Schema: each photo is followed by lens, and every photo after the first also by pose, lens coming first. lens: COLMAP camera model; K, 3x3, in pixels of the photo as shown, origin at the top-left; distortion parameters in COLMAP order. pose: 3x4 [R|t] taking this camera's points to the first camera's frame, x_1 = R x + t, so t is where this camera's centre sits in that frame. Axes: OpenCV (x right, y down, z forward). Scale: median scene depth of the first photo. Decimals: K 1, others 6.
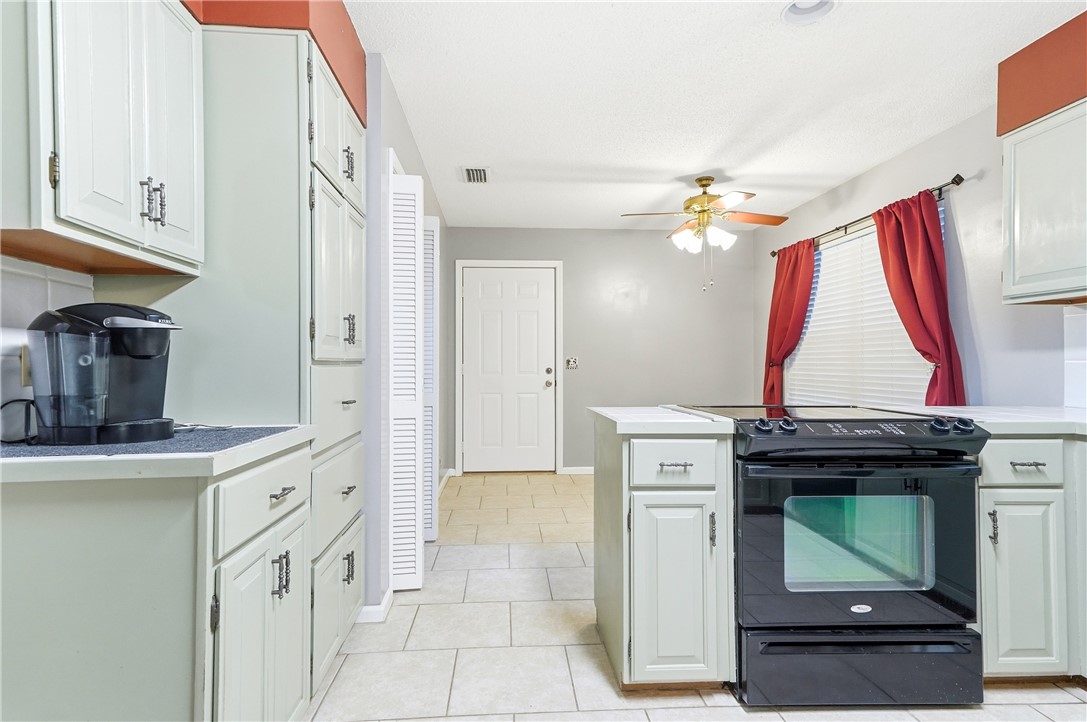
lens RADIAL K [[574.0, 0, 541.0], [0, 574.0, 362.9], [0, 0, 1]] dist [0.040690, 0.003131]
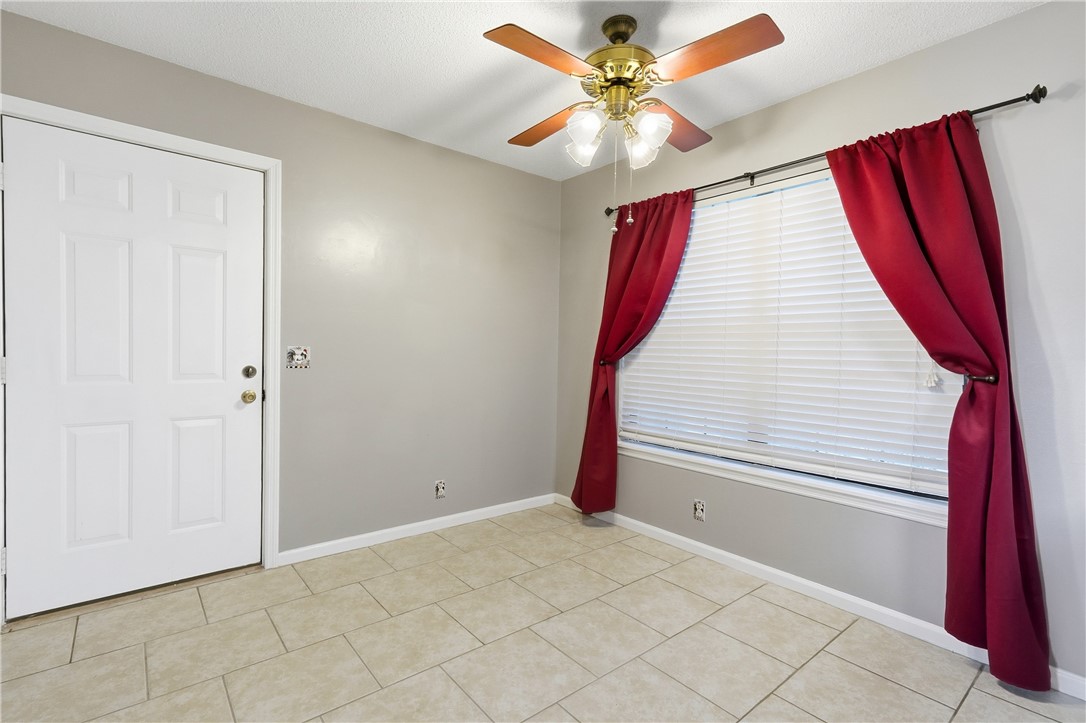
lens RADIAL K [[500.8, 0, 537.4], [0, 500.8, 361.1], [0, 0, 1]] dist [0.009102, 0.001358]
pose [[0.814781, 0.002580, 0.579762, -0.044240], [-0.019122, 0.999566, 0.022424, -0.013175], [-0.579453, -0.029357, 0.814477, 0.583846]]
